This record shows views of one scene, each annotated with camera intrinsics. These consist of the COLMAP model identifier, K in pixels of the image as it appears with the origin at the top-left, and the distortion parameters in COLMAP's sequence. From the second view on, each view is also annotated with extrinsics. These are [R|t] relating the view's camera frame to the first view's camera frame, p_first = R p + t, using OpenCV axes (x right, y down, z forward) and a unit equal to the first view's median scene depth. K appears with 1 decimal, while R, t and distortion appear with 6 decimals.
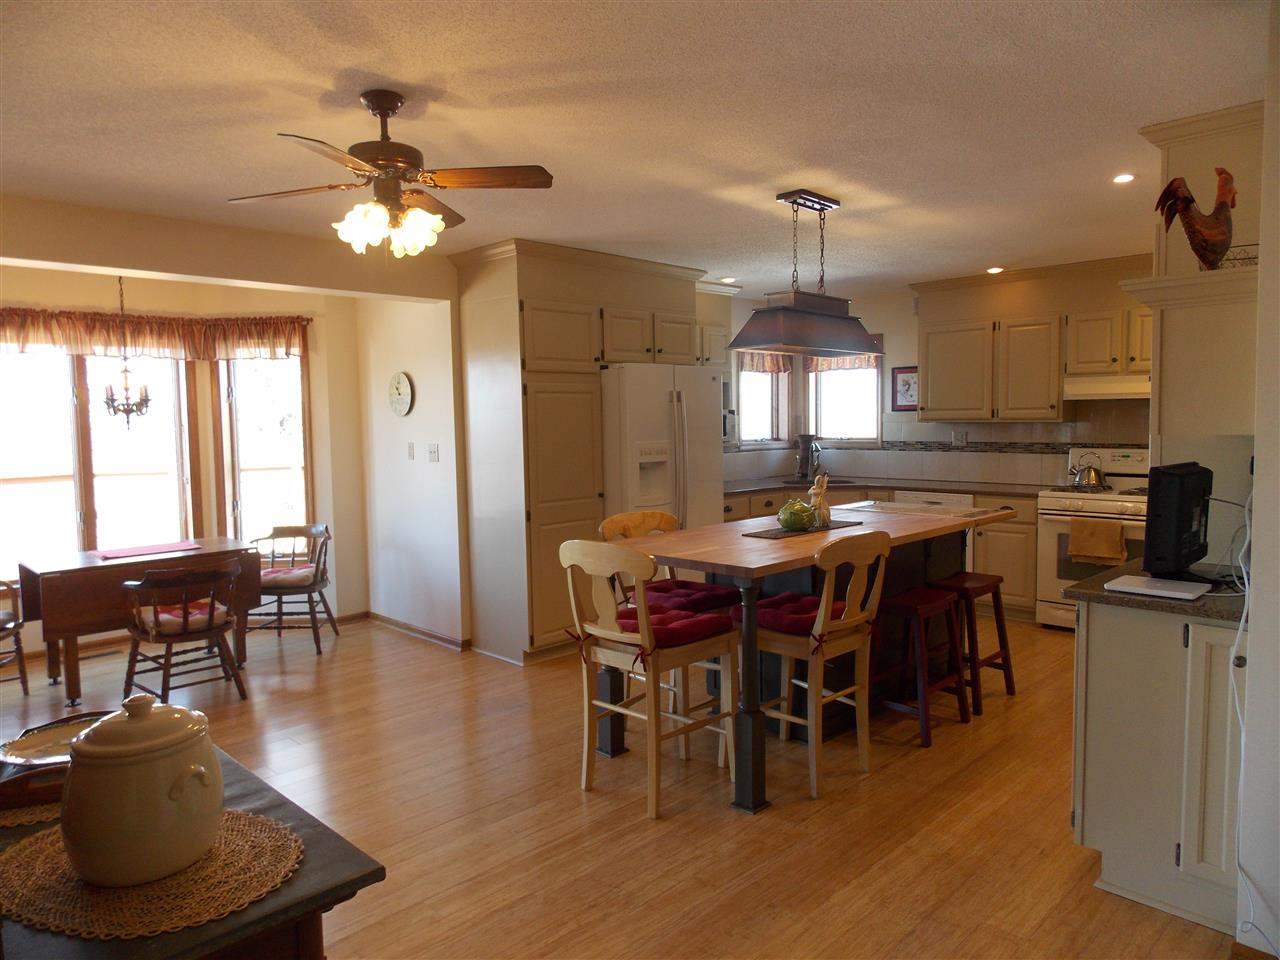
lens RADIAL K [[863.5, 0, 642.0], [0, 863.5, 482.3], [0, 0, 1]] dist [0.043621, 0.001836]
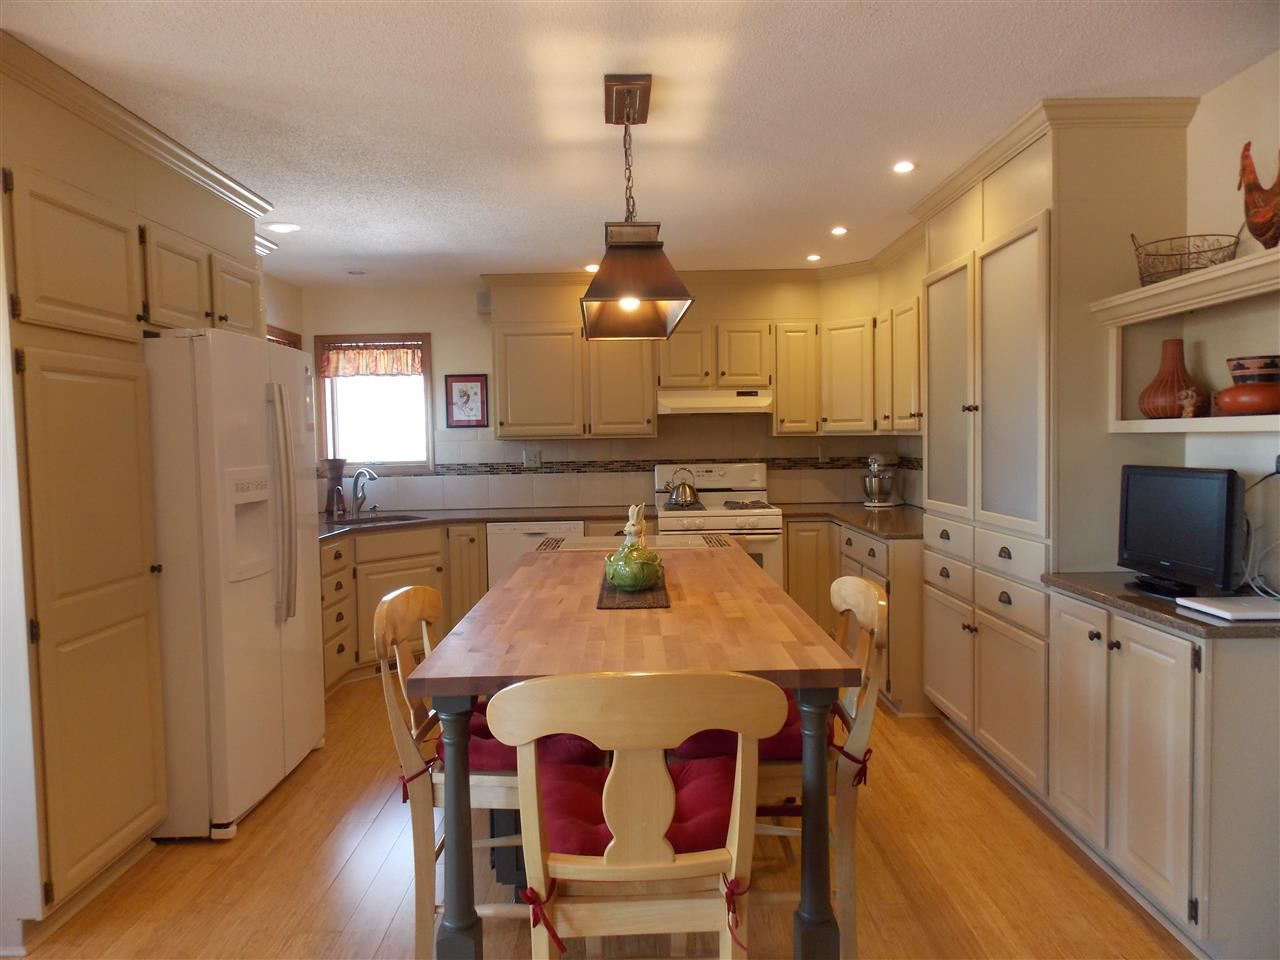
lens RADIAL K [[858.0, 0, 638.5], [0, 858.0, 473.2], [0, 0, 1]] dist [0.010648, -0.001560]
pose [[0.708170, -0.031179, 0.705353, -0.189256], [0.064129, 0.997735, -0.020282, -0.012882], [-0.703123, 0.059597, 0.708566, 0.357991]]
